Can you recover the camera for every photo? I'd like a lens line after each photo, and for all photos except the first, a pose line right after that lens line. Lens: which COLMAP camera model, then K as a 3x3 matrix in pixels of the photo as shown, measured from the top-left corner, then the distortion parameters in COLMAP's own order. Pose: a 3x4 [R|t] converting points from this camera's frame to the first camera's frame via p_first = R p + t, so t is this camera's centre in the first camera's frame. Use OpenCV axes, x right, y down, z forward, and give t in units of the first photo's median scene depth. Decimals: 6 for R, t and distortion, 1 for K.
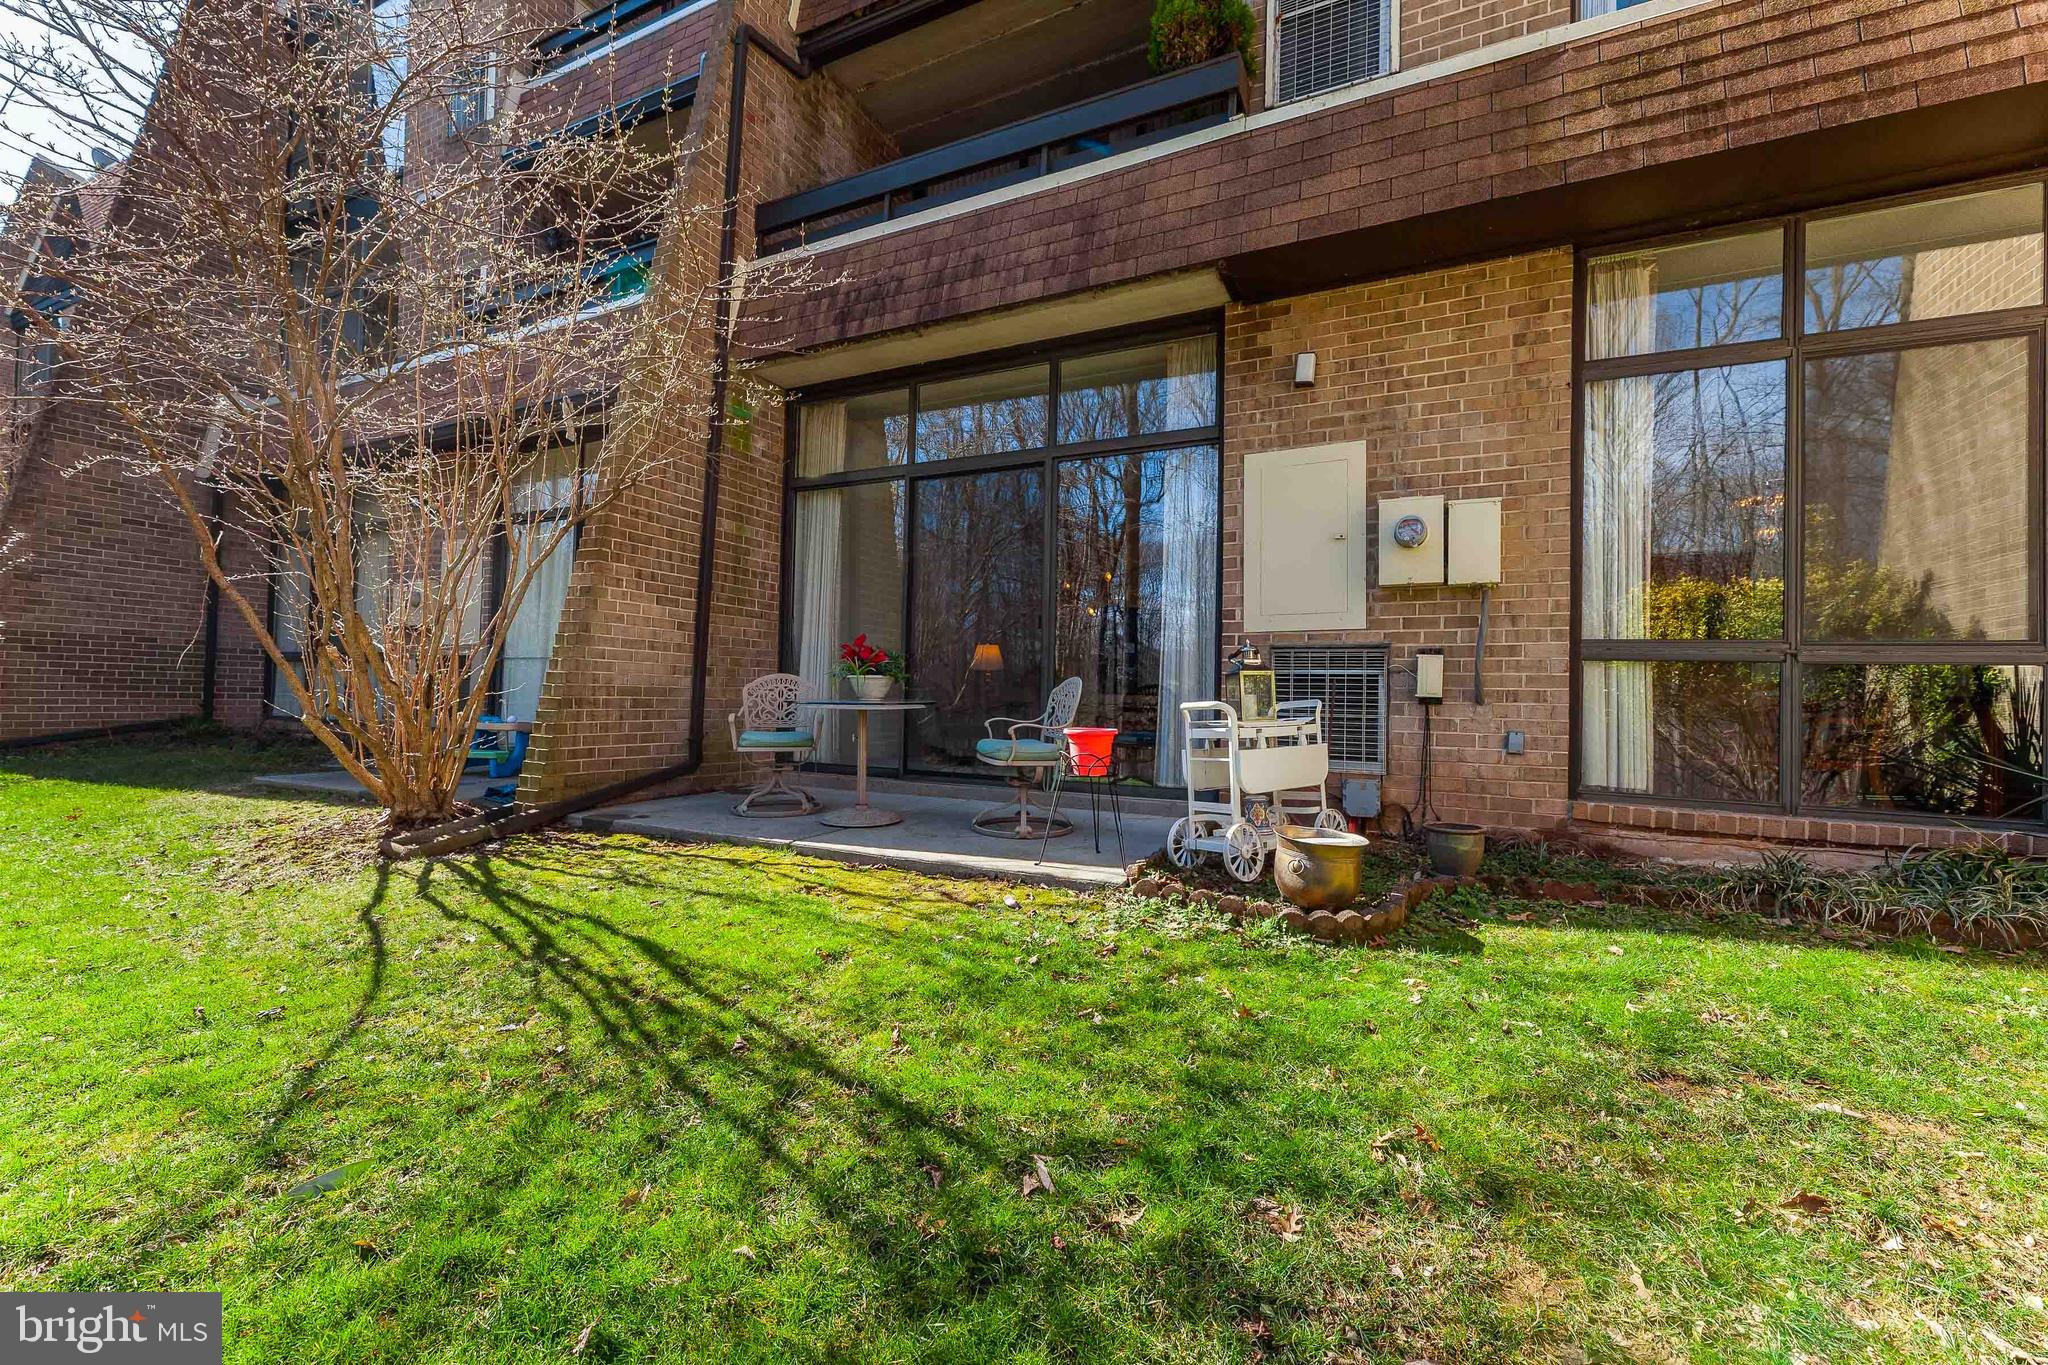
lens RADIAL K [[833.2, 0, 1027.9], [0, 833.2, 684.5], [0, 0, 1]] dist [0.001183, 0.000225]
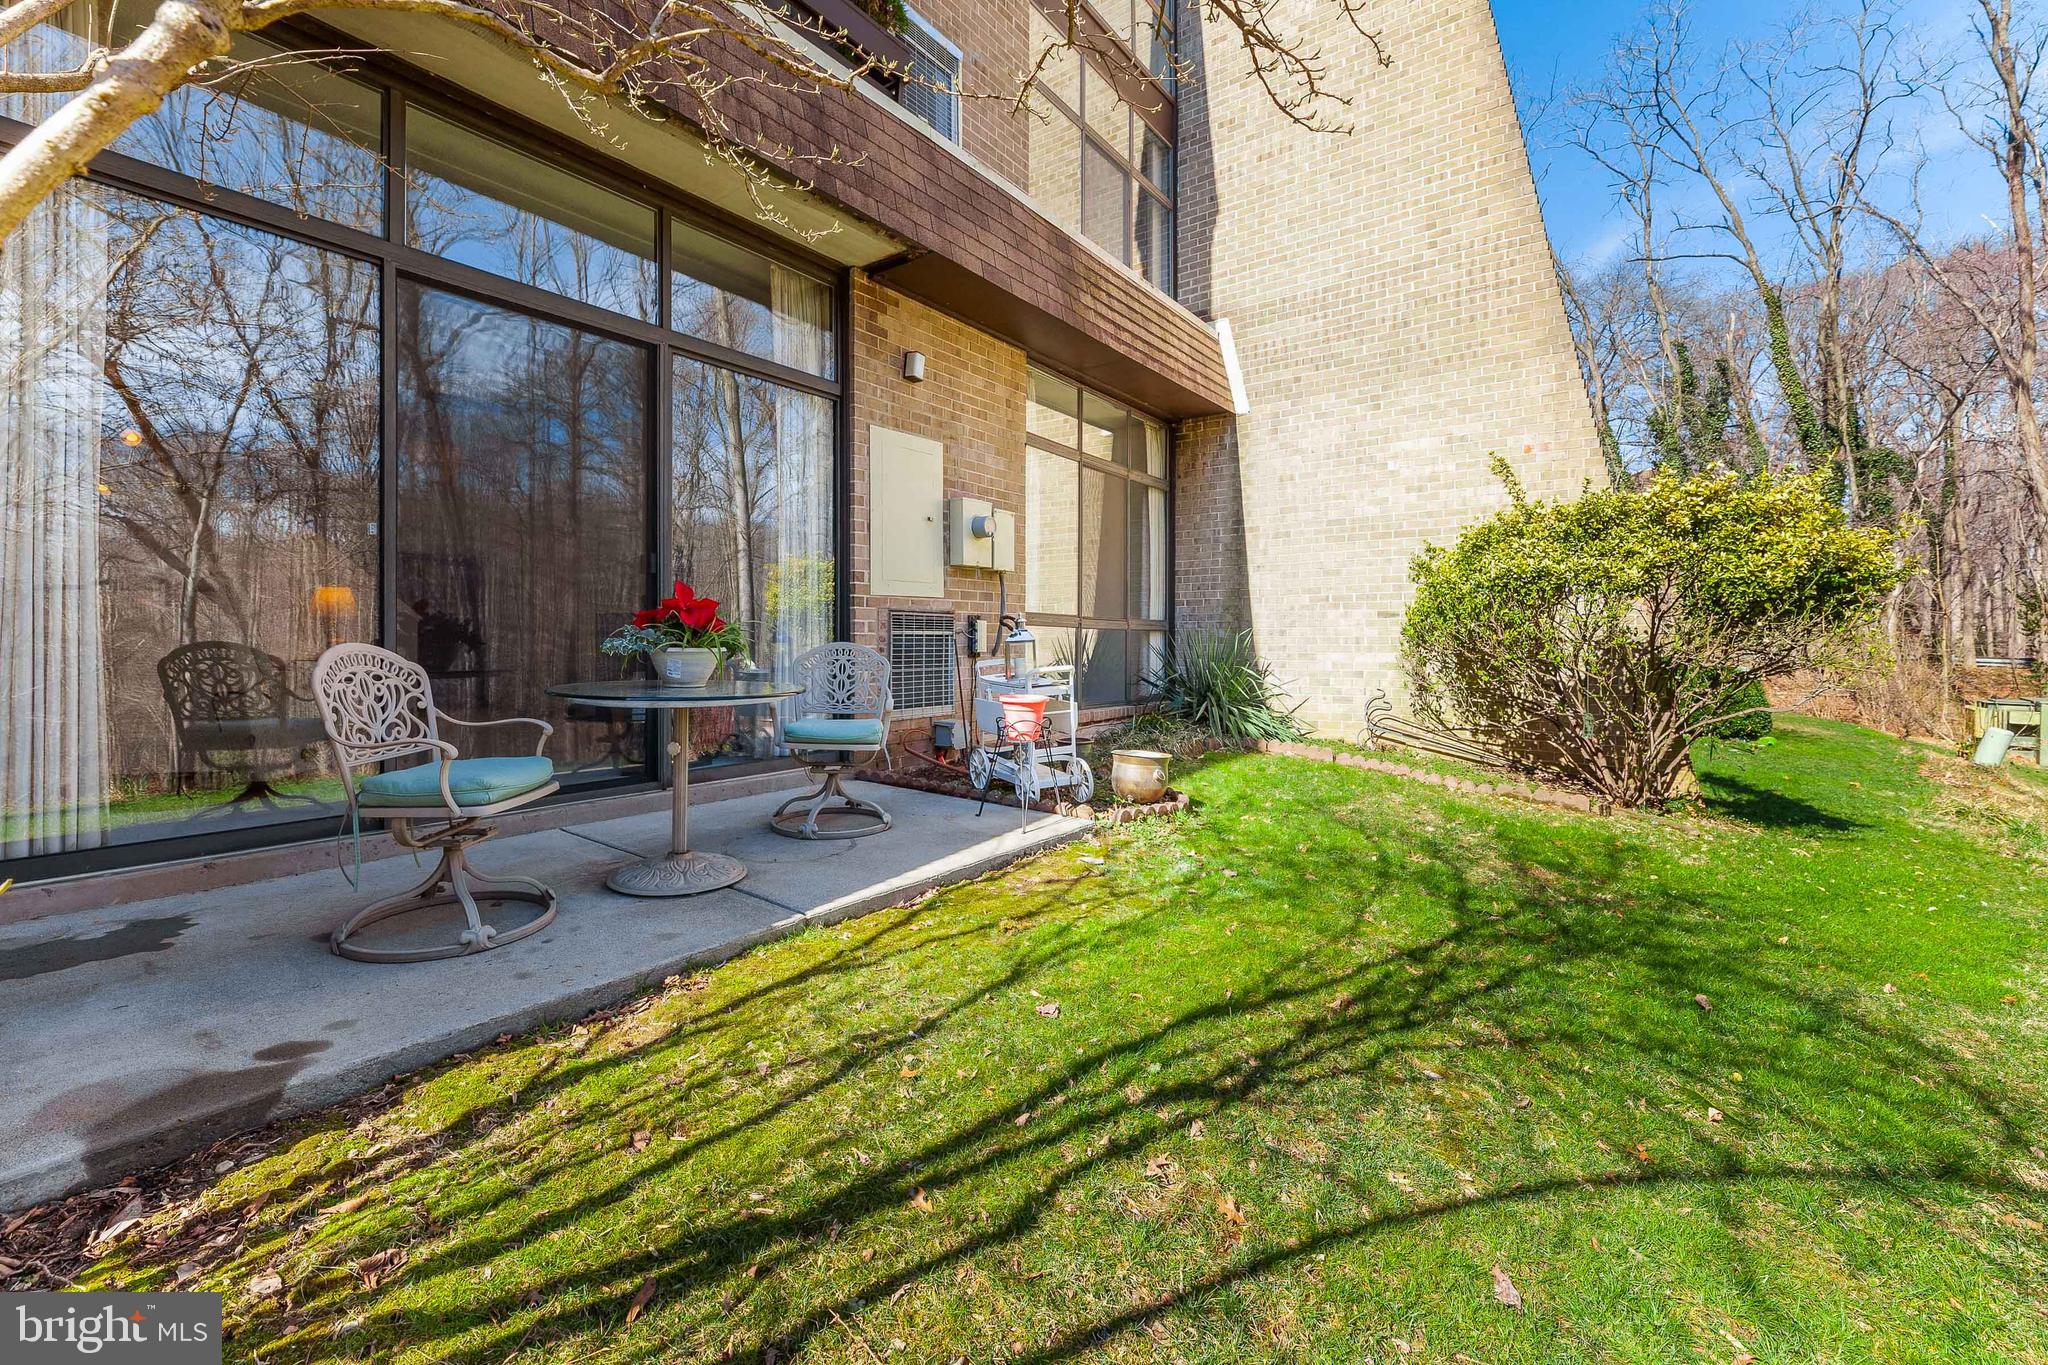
lens RADIAL K [[837.0, 0, 1026.4], [0, 837.0, 643.3], [0, 0, 1]] dist [-0.001068, 0.000073]
pose [[0.191245, -0.024552, 0.981235, -0.789948], [-0.011544, 0.999562, 0.027260, -0.034363], [-0.981474, -0.016541, 0.190878, 0.642824]]
